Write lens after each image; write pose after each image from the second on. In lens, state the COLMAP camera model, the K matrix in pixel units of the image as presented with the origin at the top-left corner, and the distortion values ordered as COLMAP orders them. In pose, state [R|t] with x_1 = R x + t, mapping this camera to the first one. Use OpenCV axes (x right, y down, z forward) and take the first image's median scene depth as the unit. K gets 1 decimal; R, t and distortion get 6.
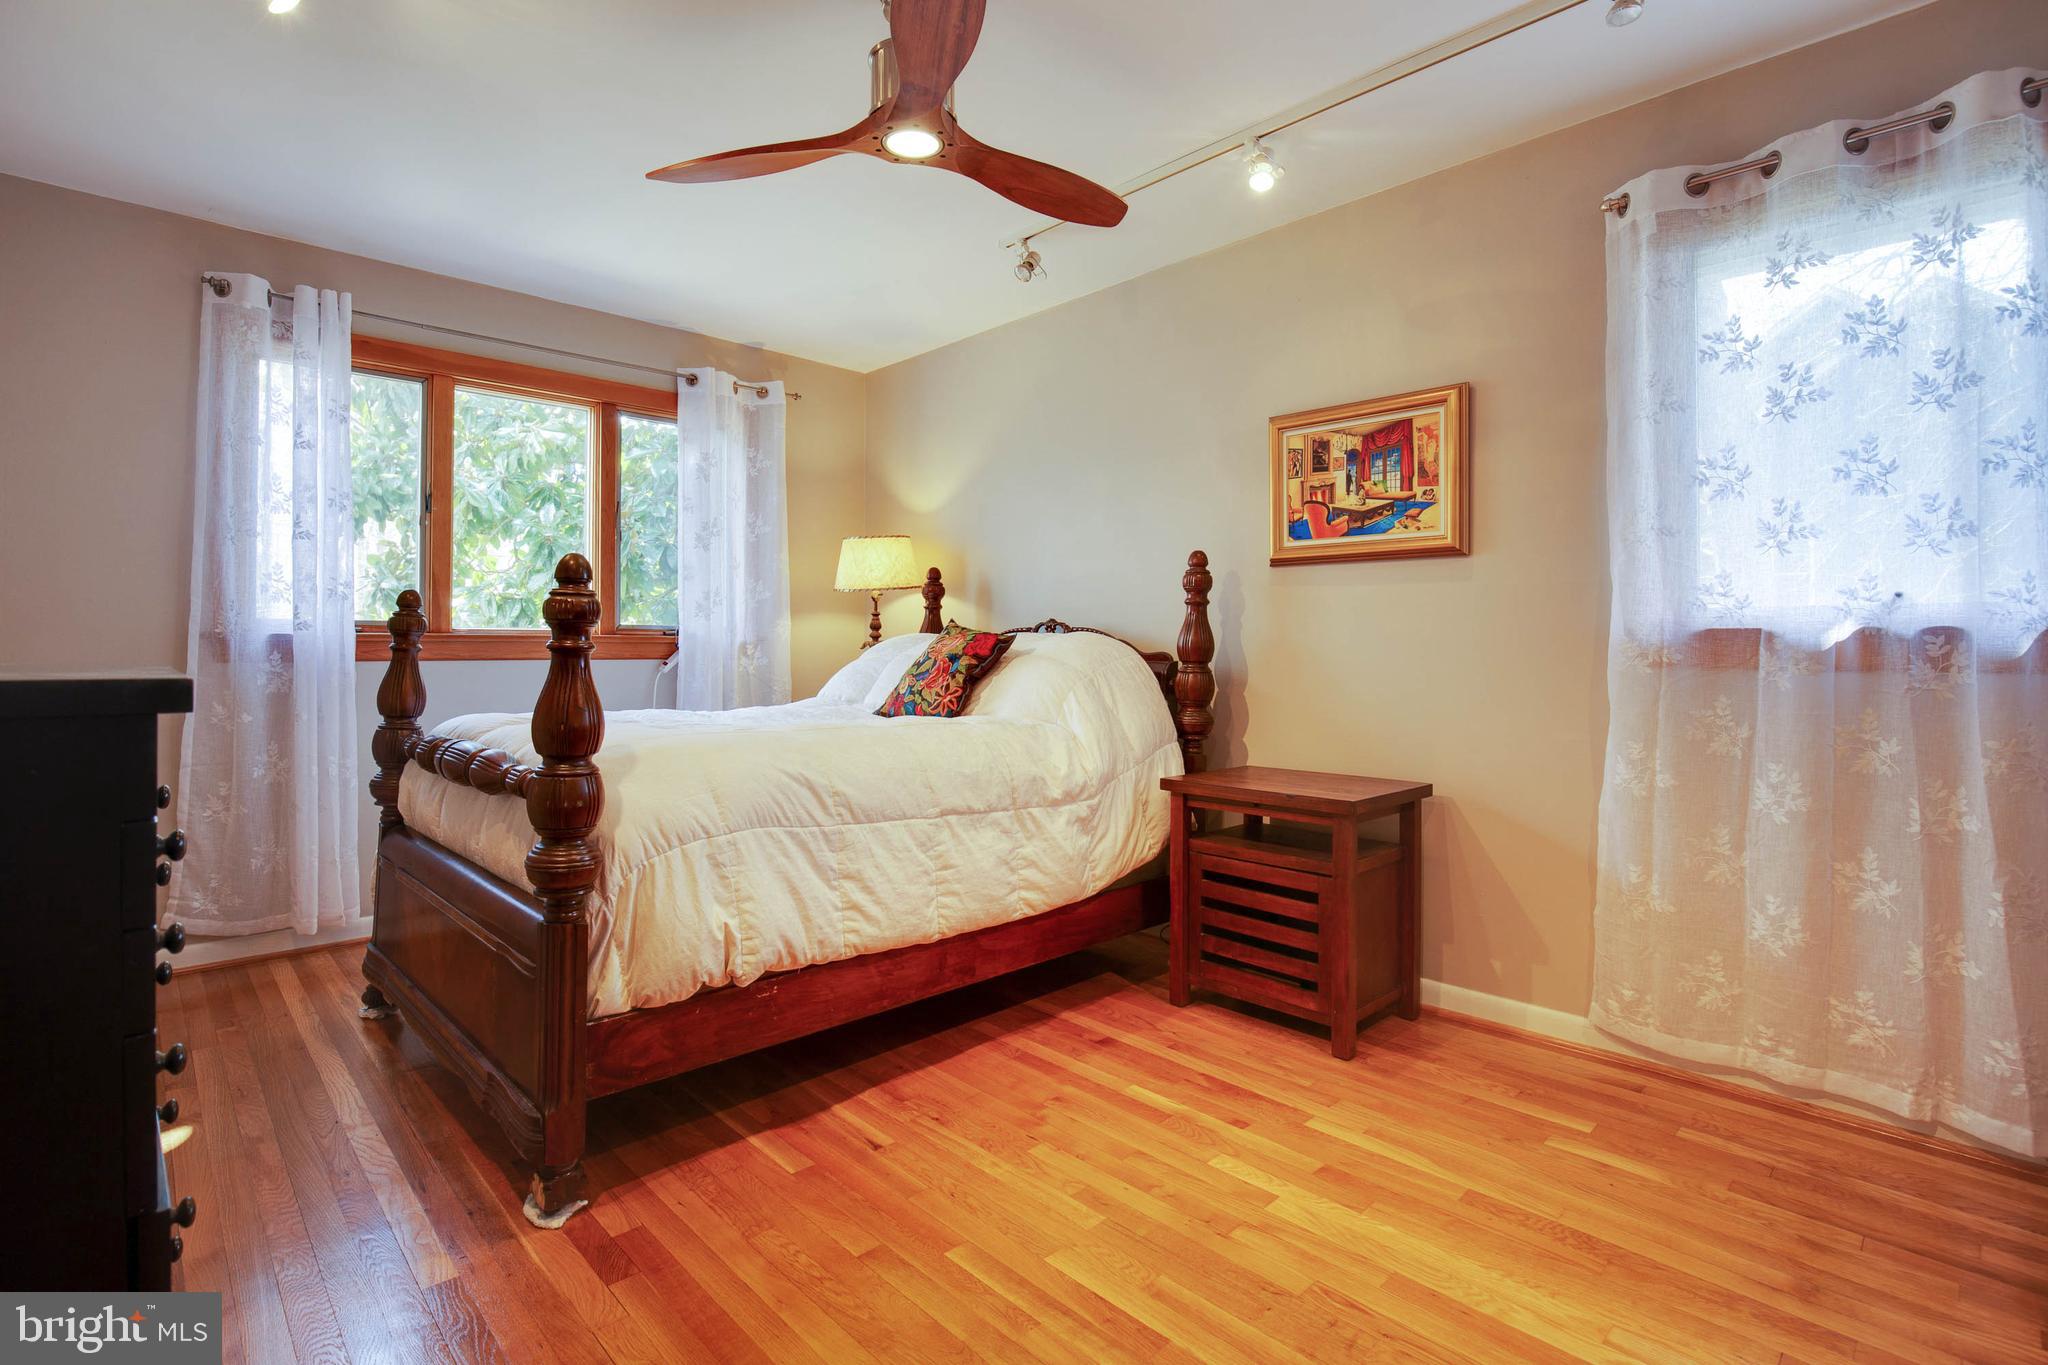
lens RADIAL K [[960.4, 0, 1028.9], [0, 960.4, 663.1], [0, 0, 1]] dist [-0.008198, -0.000094]
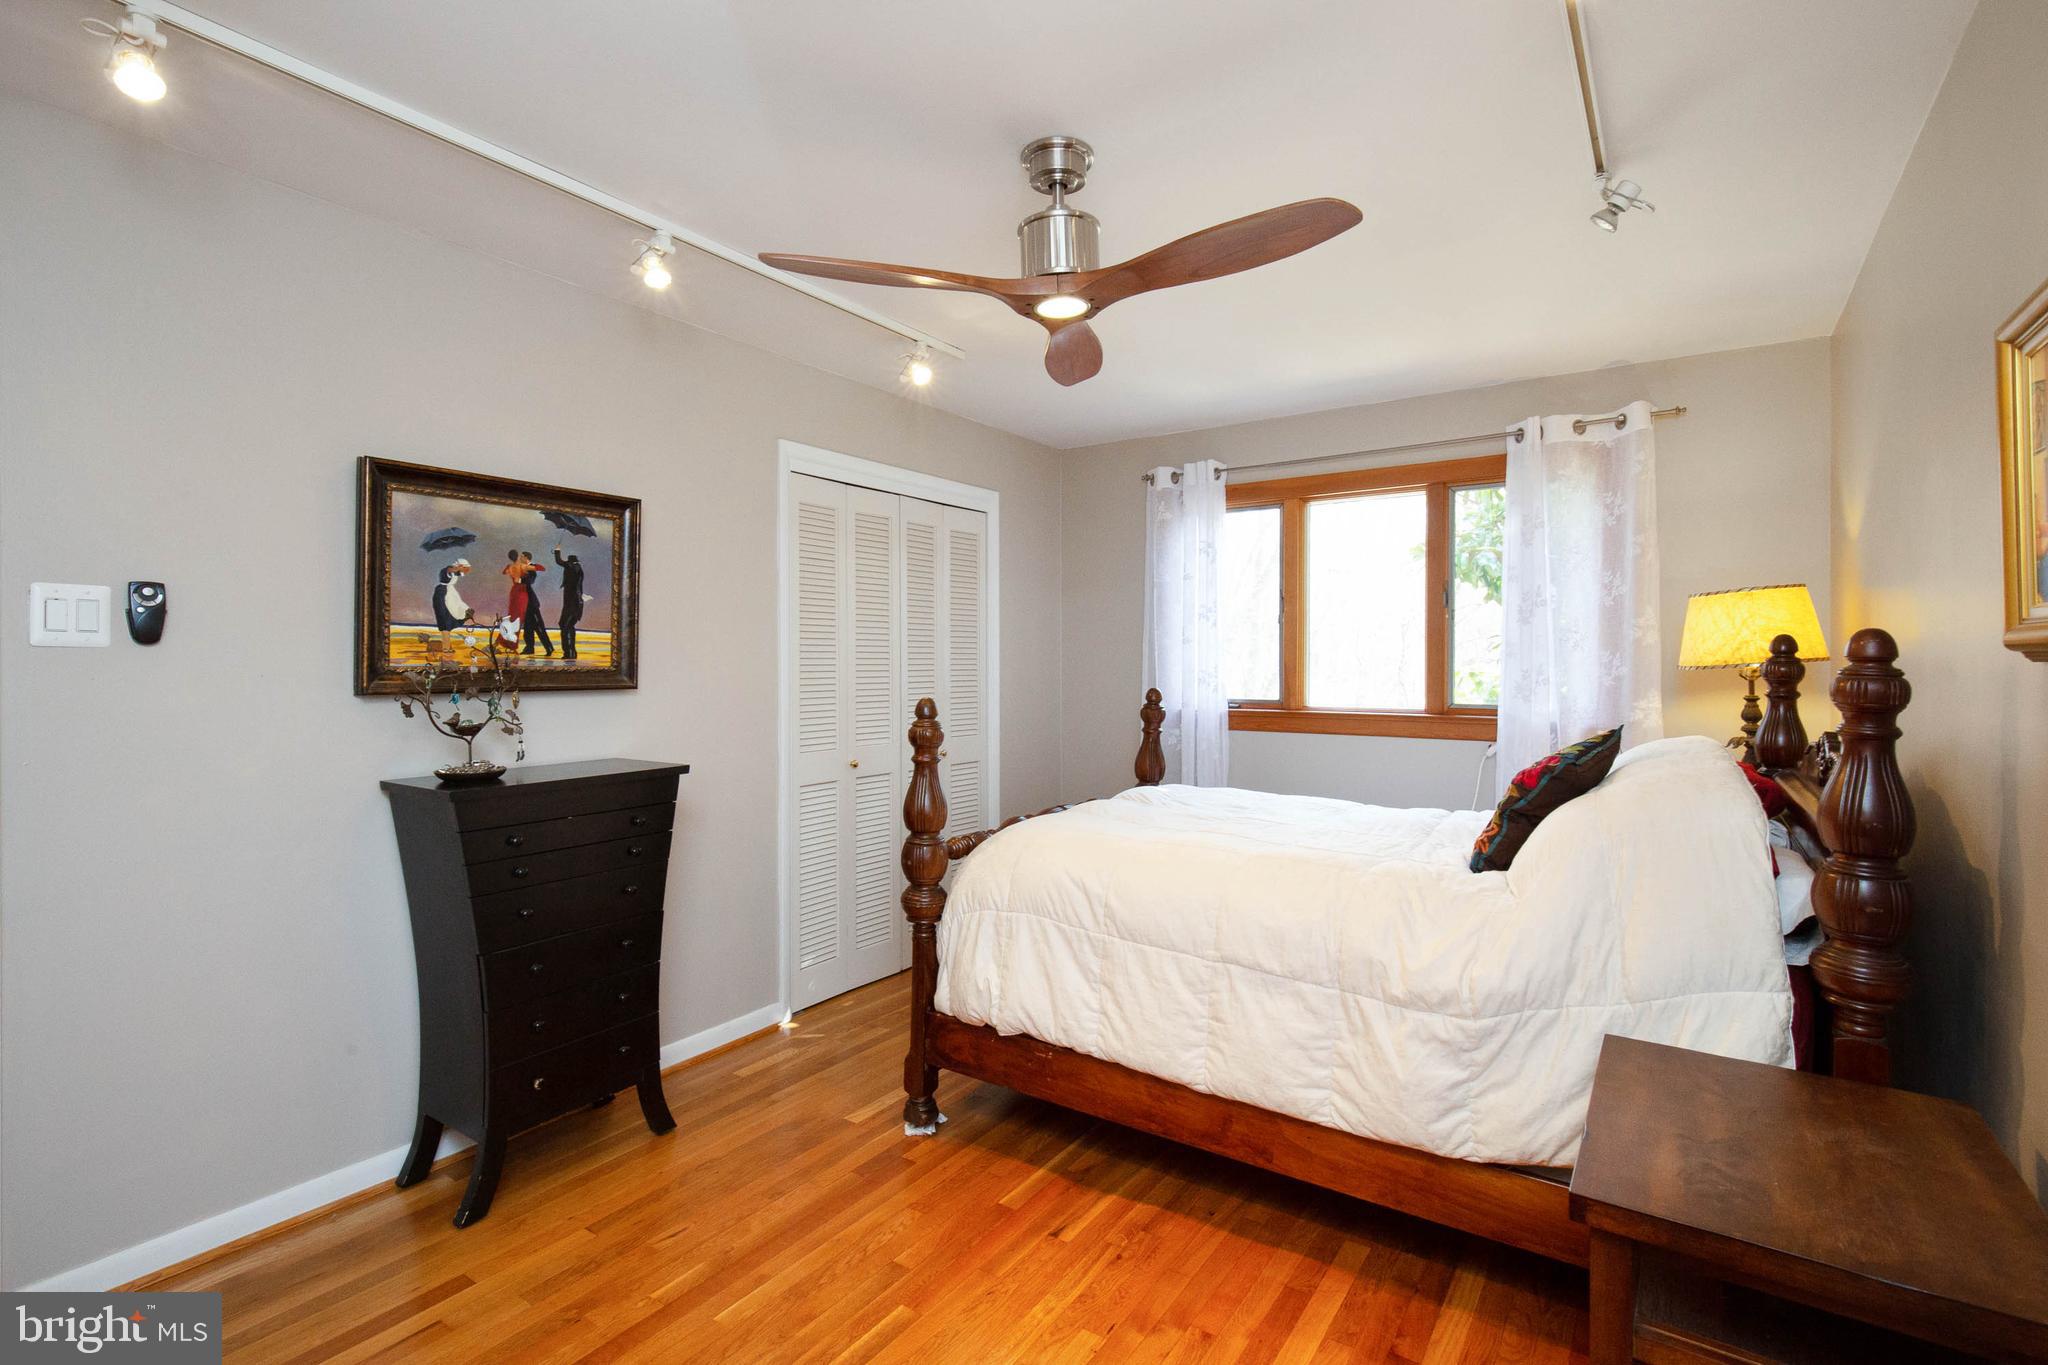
lens RADIAL K [[960.4, 0, 1033.0], [0, 960.4, 672.7], [0, 0, 1]] dist [-0.008198, -0.000094]
pose [[0.212727, 0.011101, -0.977049, 0.705232], [-0.019611, 0.999783, 0.007089, -0.110651], [0.976915, 0.017653, 0.212898, 0.580743]]
